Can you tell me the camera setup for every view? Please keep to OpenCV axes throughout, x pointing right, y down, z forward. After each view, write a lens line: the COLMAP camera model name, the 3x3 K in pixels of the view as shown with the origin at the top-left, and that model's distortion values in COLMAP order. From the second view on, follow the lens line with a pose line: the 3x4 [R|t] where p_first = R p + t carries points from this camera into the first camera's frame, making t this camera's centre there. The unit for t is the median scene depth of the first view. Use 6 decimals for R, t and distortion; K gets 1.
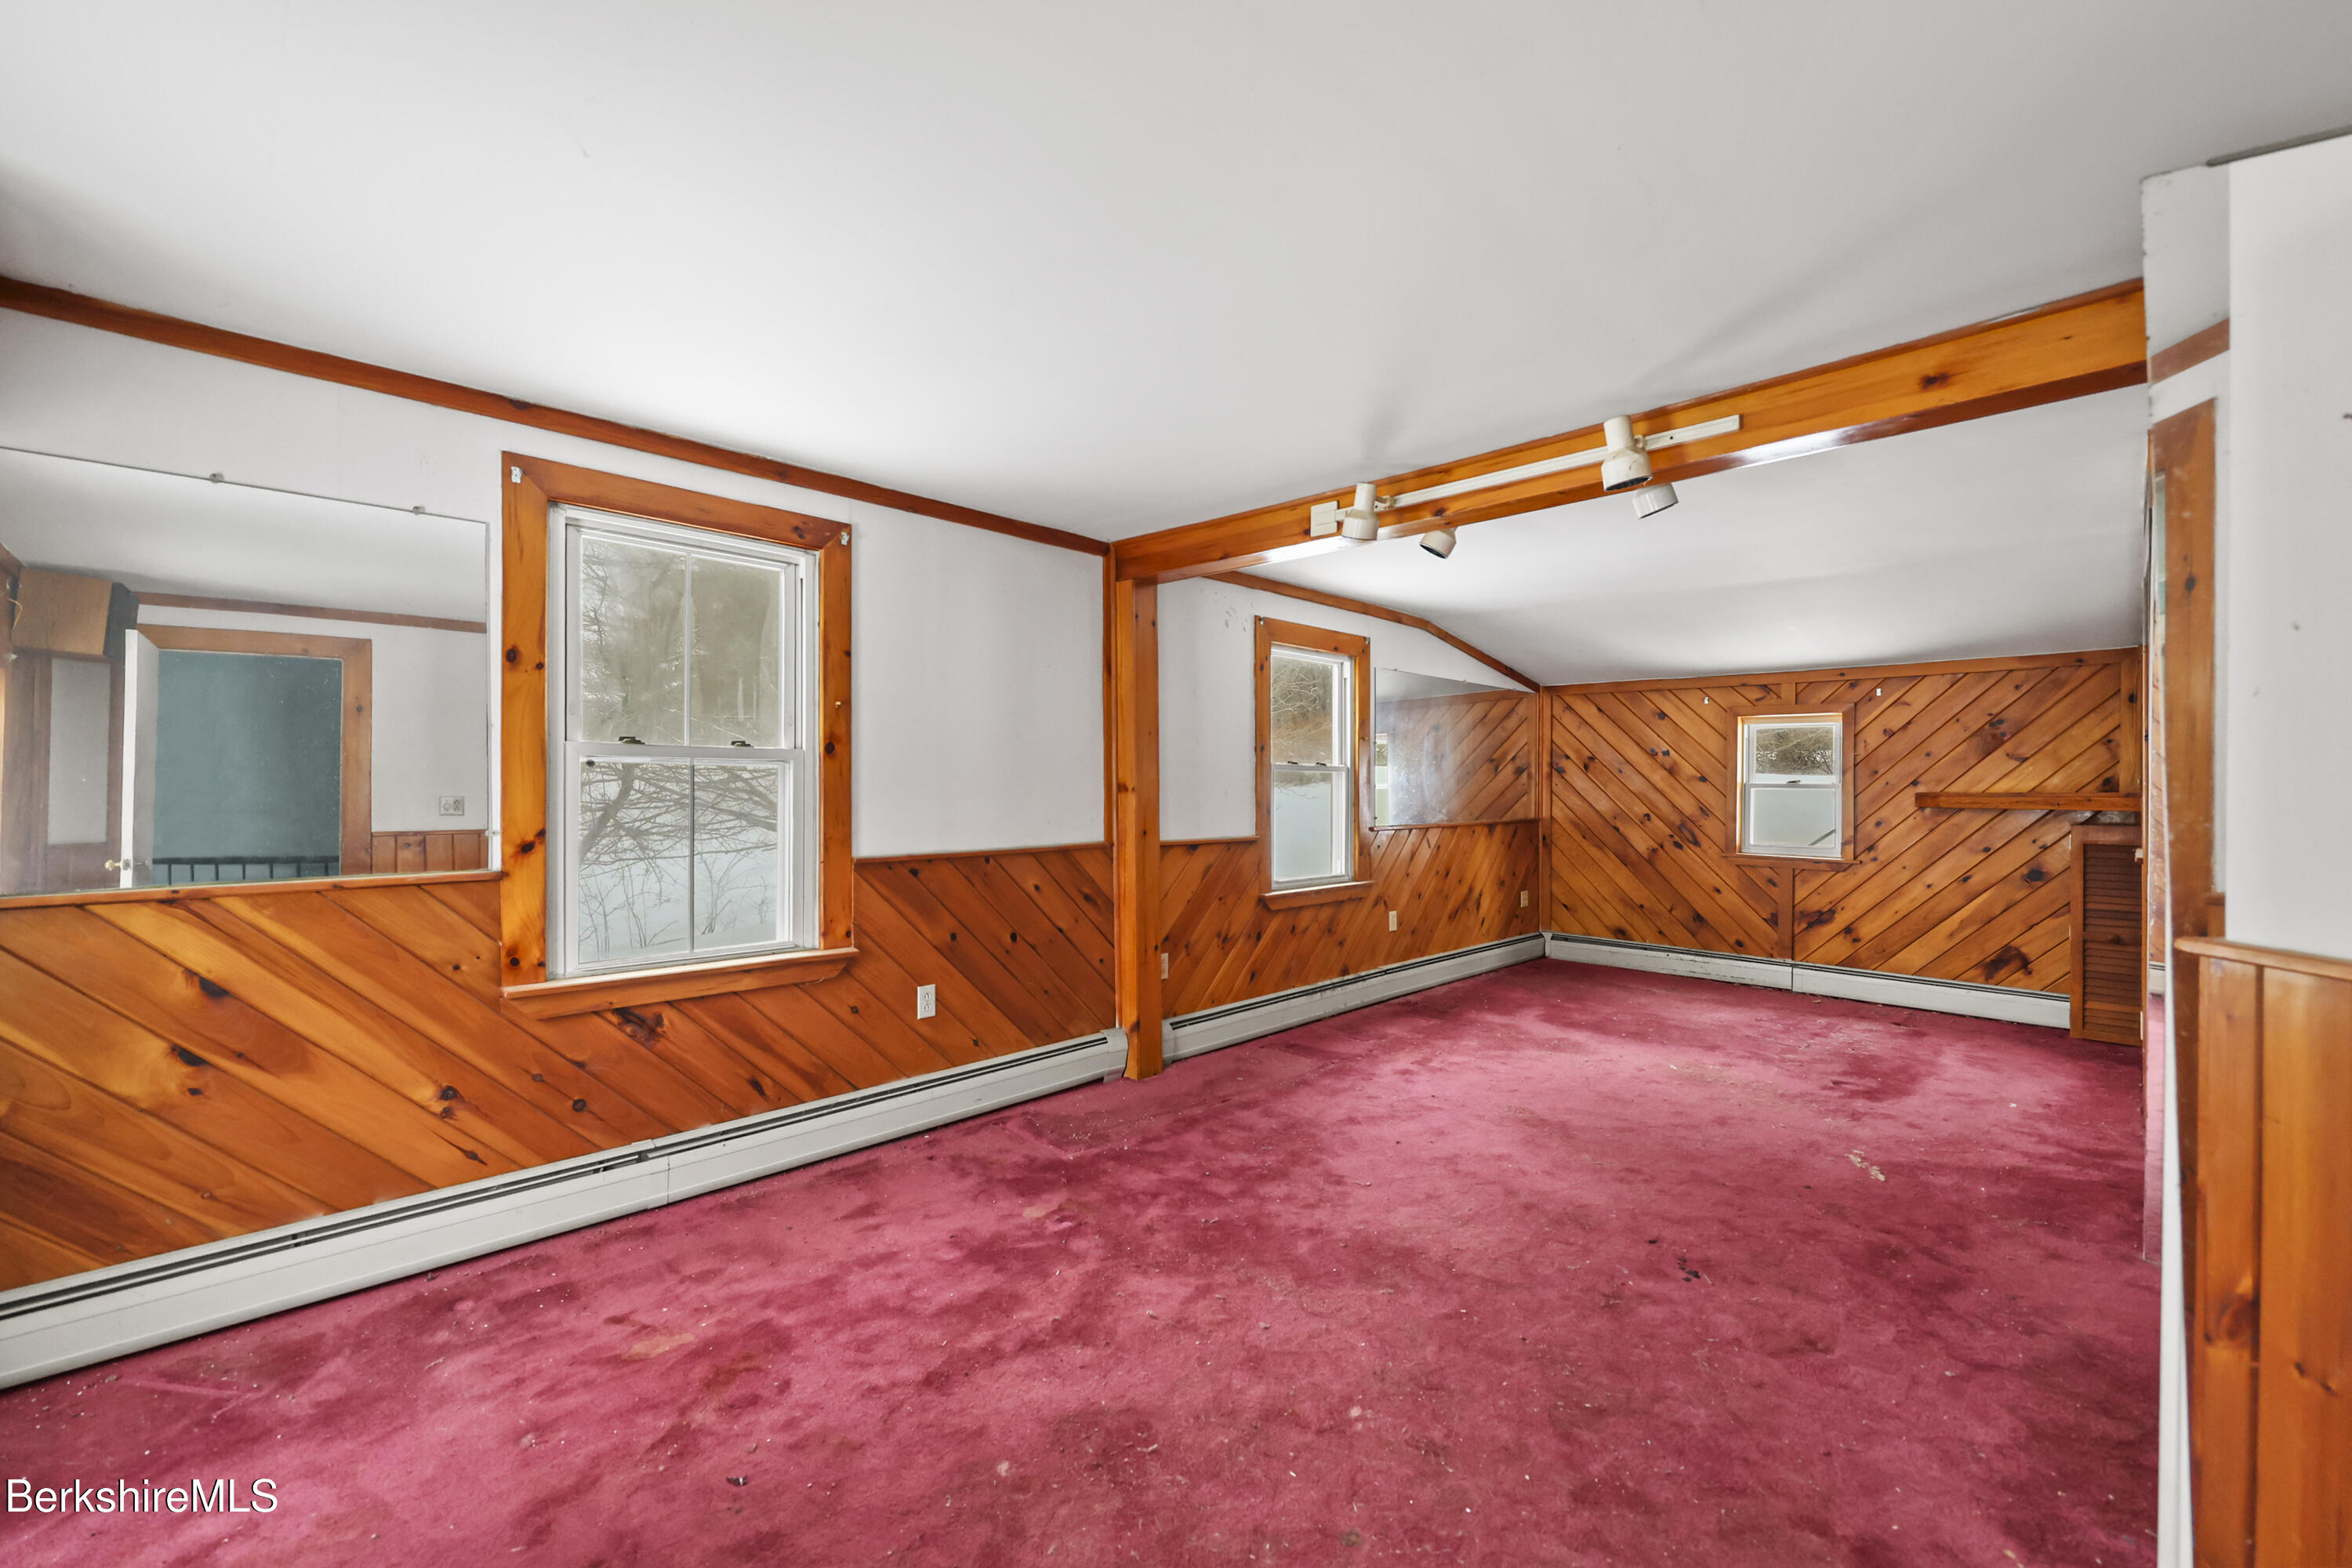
lens RADIAL K [[951.2, 0, 1178.1], [0, 951.2, 795.5], [0, 0, 1]] dist [0.002556, 0.000285]
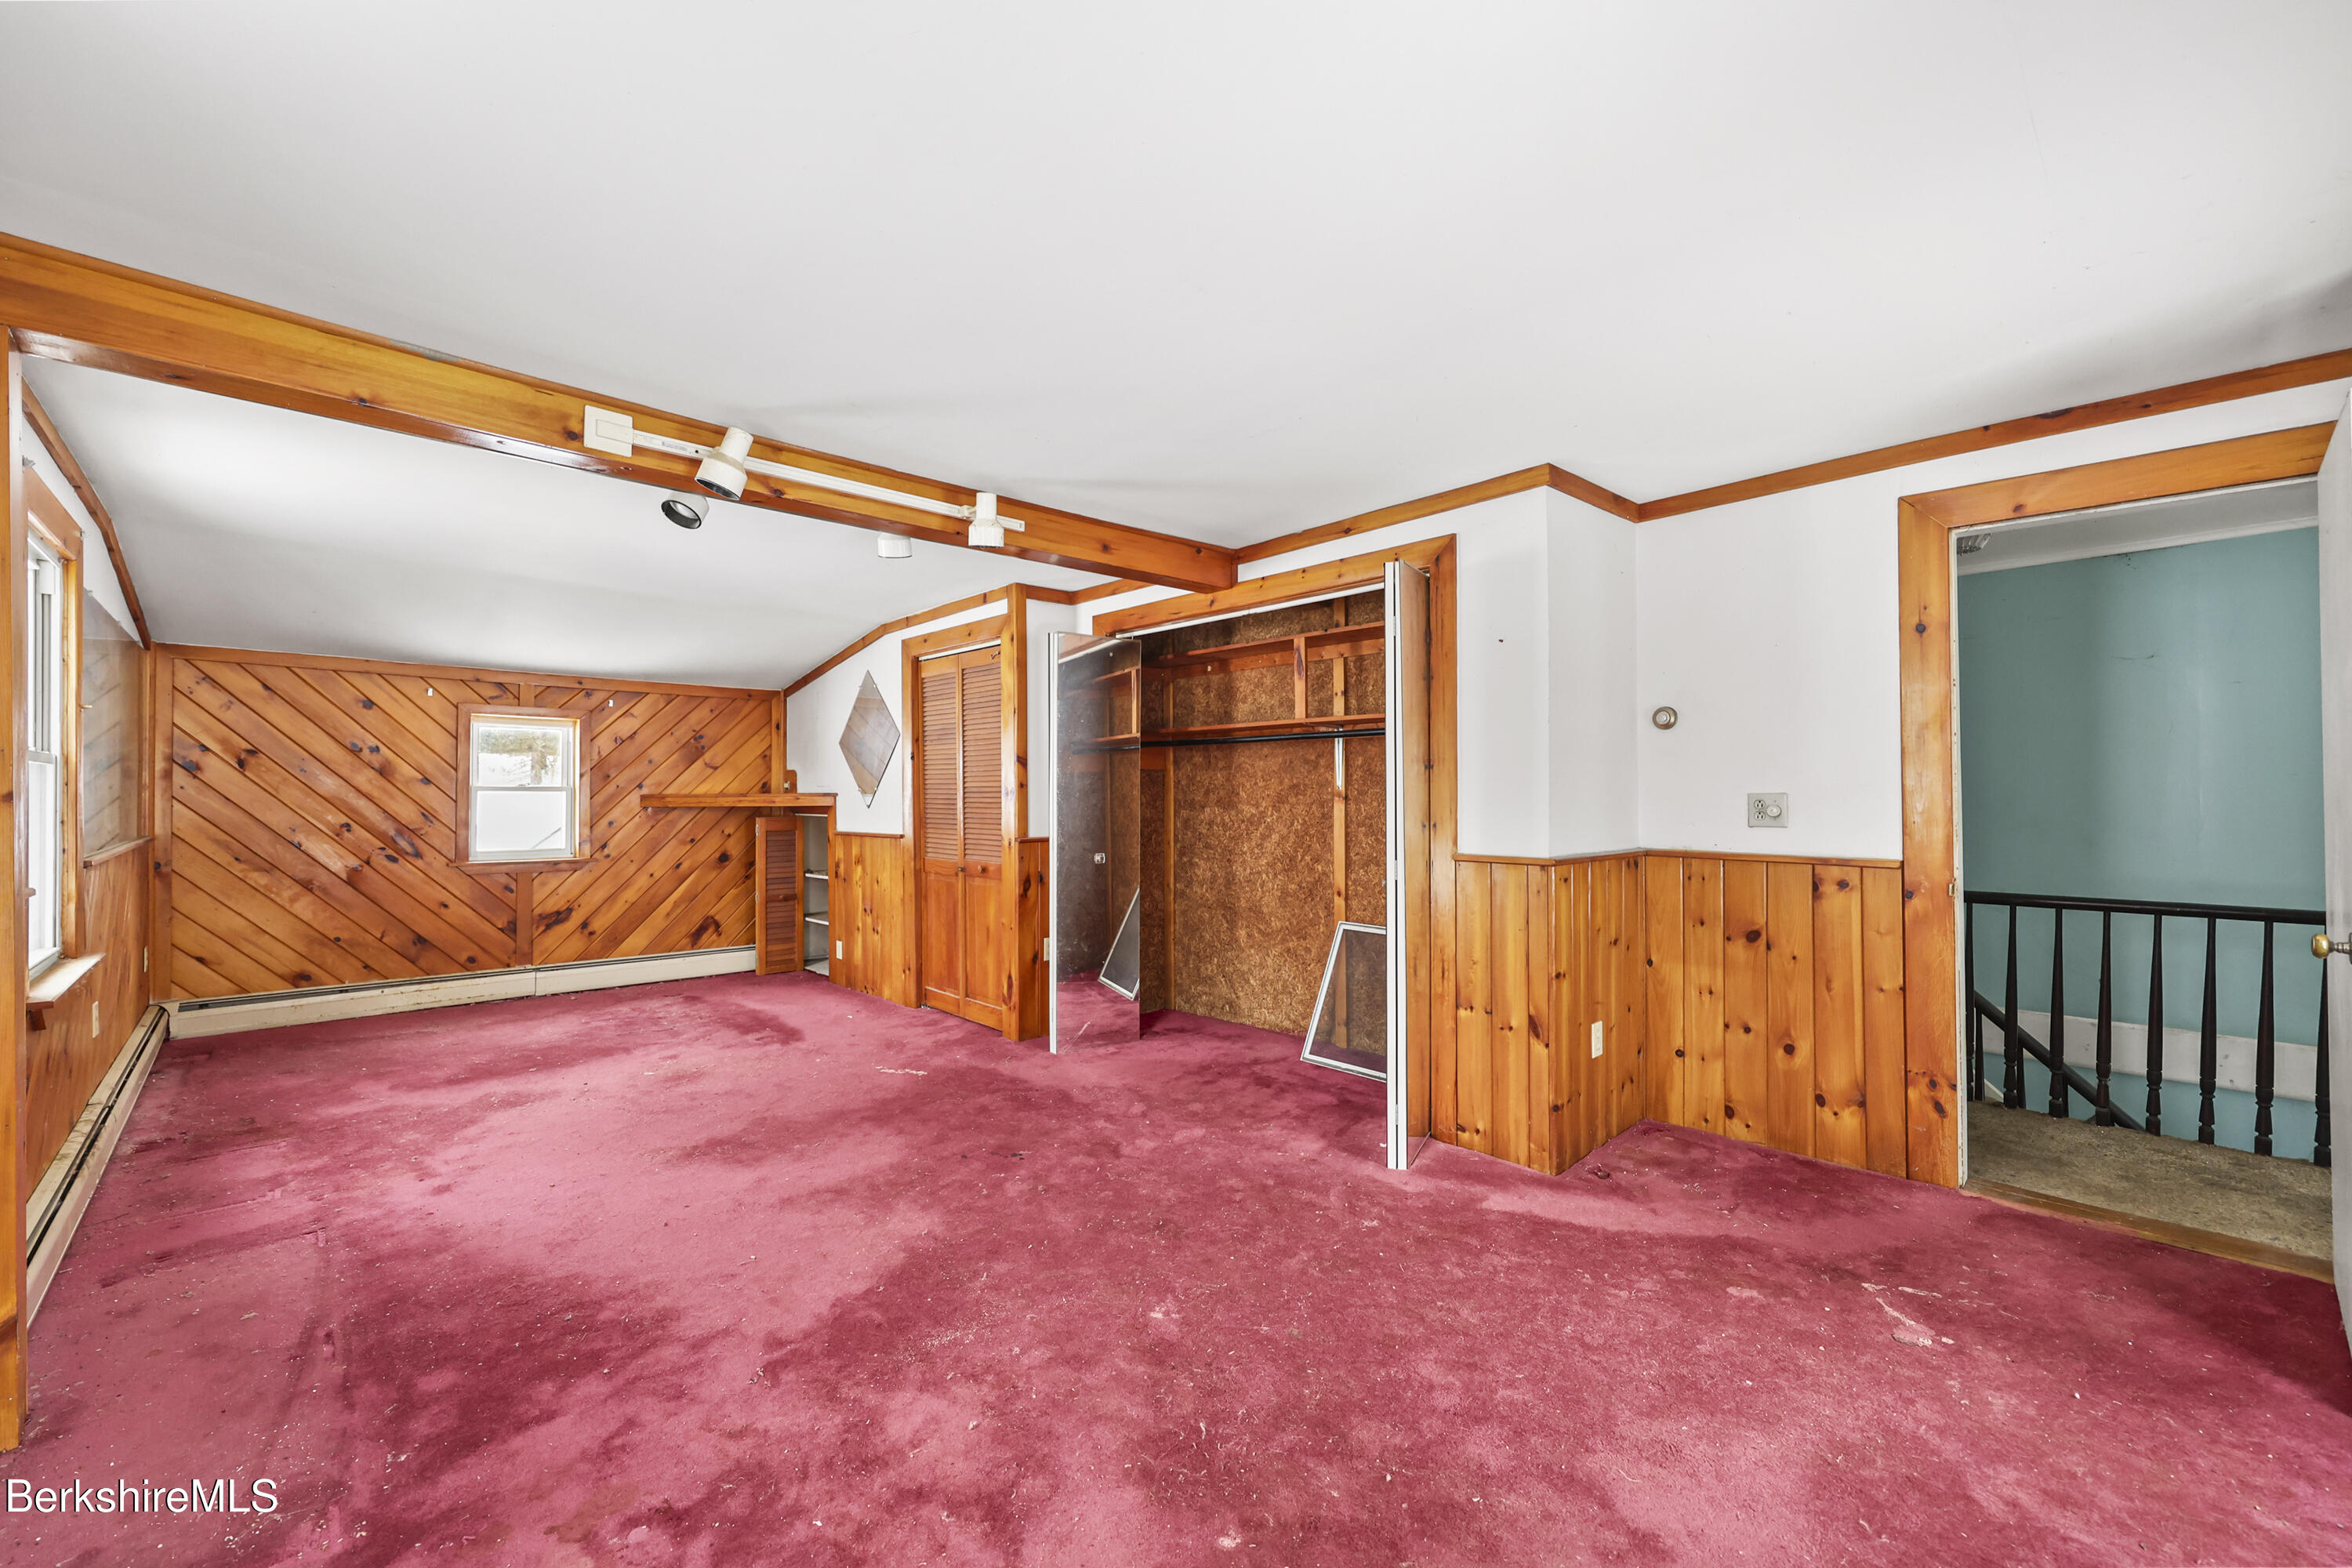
lens RADIAL K [[951.2, 0, 1176.9], [0, 951.2, 778.6], [0, 0, 1]] dist [0.002556, 0.000285]
pose [[0.041146, 0.010116, 0.999102, -0.330313], [0.011176, 0.999882, -0.010585, -0.002653], [-0.999091, 0.011602, 0.041028, 0.302525]]
